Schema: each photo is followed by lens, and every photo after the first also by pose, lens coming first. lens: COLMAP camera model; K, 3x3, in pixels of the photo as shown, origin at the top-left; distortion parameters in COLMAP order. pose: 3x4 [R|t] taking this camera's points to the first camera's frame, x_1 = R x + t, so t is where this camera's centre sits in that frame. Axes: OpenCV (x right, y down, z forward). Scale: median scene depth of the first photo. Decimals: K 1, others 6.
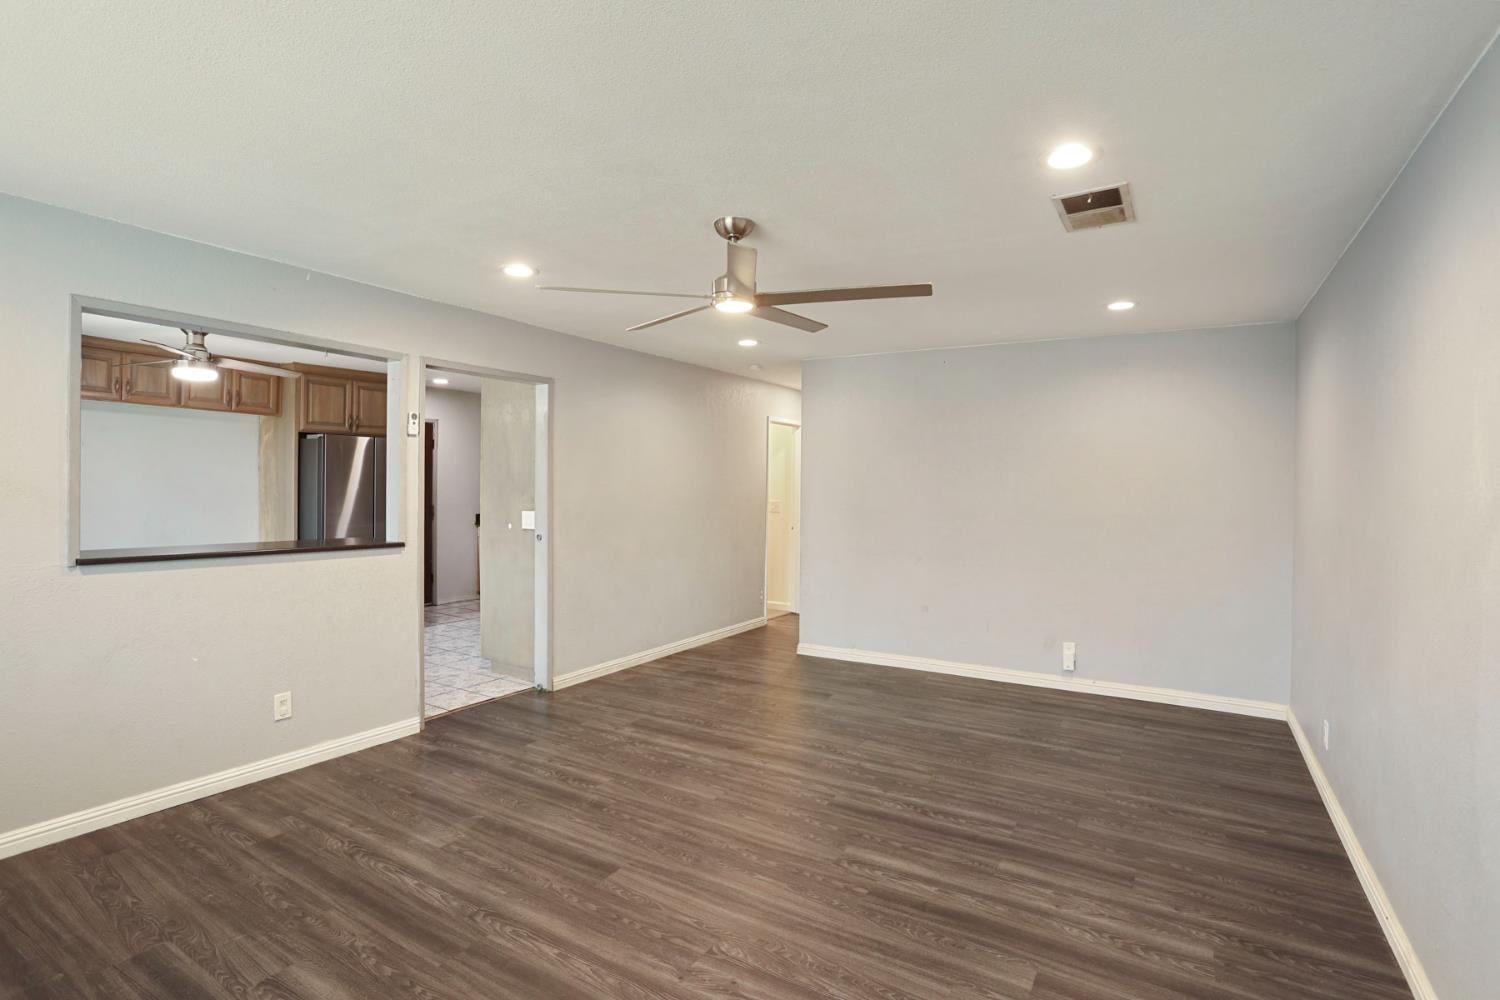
lens RADIAL K [[734.4, 0, 741.2], [0, 734.4, 498.5], [0, 0, 1]] dist [-0.065682, 0.025106]
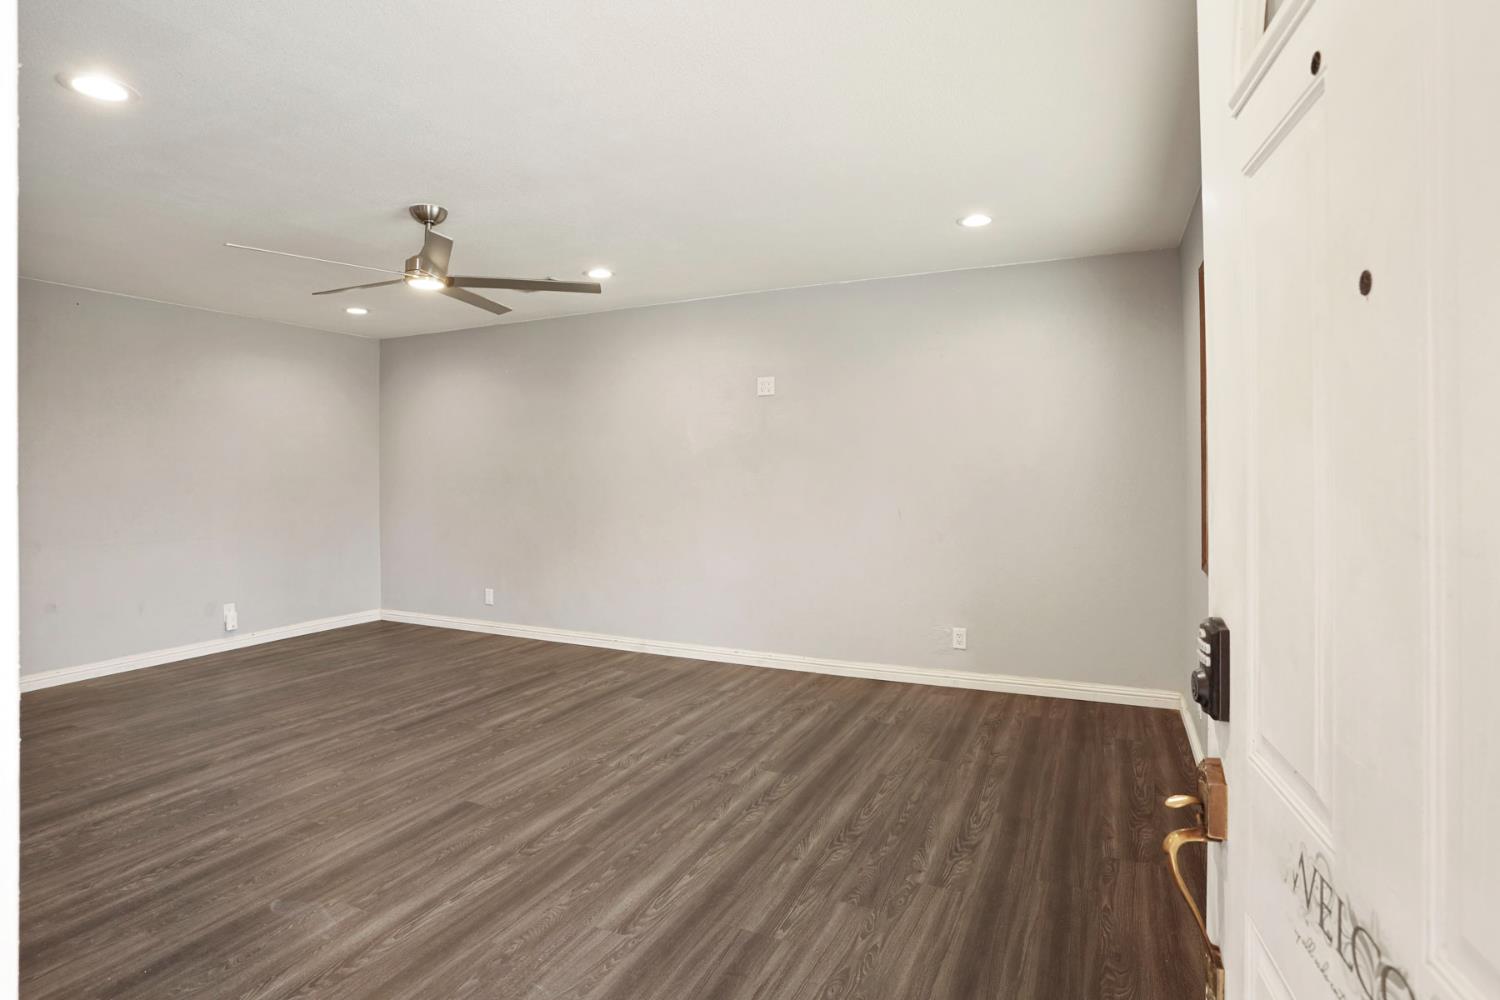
lens RADIAL K [[734.4, 0, 757.2], [0, 734.4, 490.5], [0, 0, 1]] dist [-0.065682, 0.025106]
pose [[-0.122457, -0.035227, 0.991848, -0.837949], [0.019303, 0.999096, 0.037868, 0.012747], [-0.992286, 0.023783, -0.121666, 0.458084]]
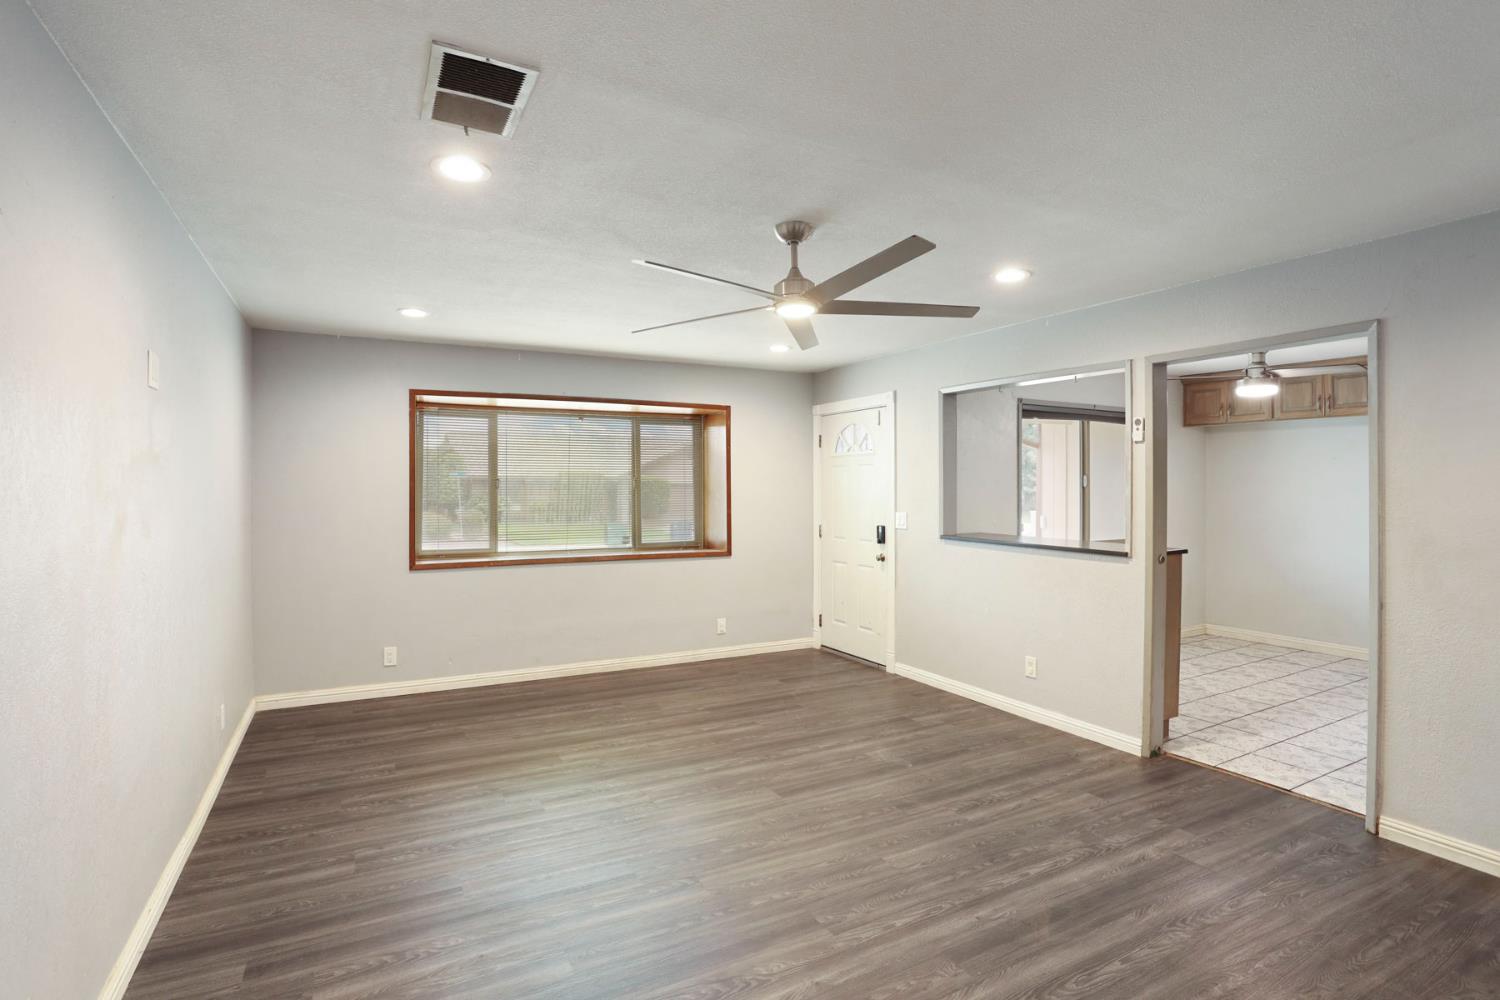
lens RADIAL K [[734.4, 0, 746.7], [0, 734.4, 495.7], [0, 0, 1]] dist [-0.065682, 0.025106]
pose [[-0.503697, -0.001959, -0.863878, 0.633946], [-0.018456, 0.999794, 0.008493, -0.014772], [0.863683, 0.020221, -0.503629, 1.042103]]
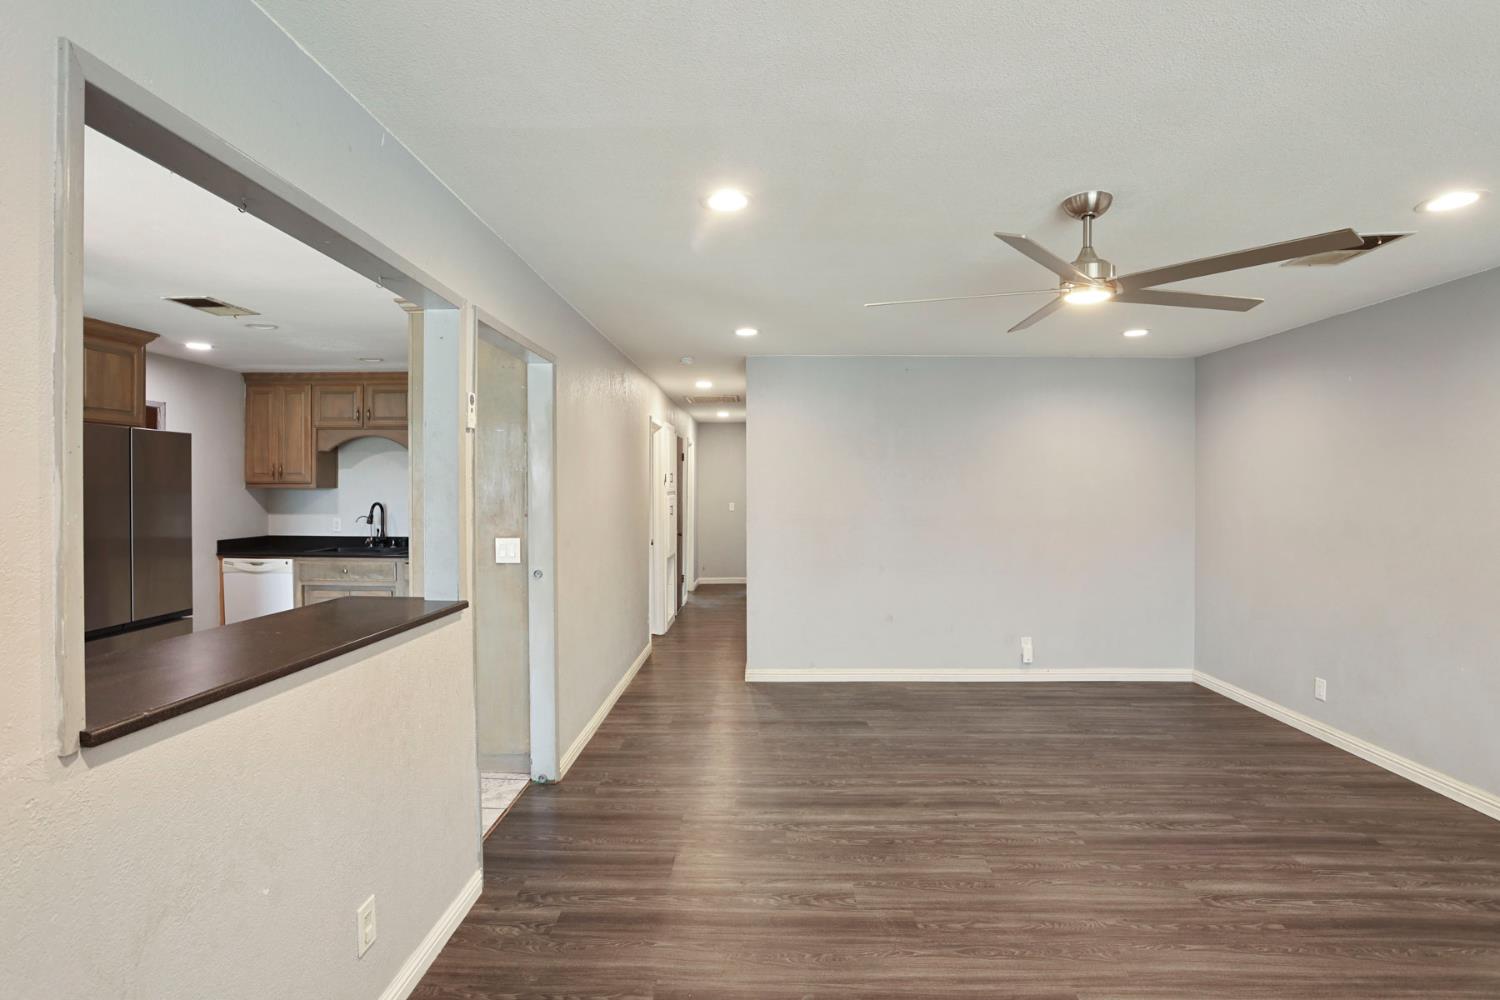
lens RADIAL K [[734.4, 0, 742.9], [0, 734.4, 488.5], [0, 0, 1]] dist [-0.065682, 0.025106]
pose [[0.869877, -0.011347, 0.493138, -0.565965], [0.019476, 0.999746, -0.011350, -0.023659], [-0.492884, 0.019477, 0.869877, 0.330861]]
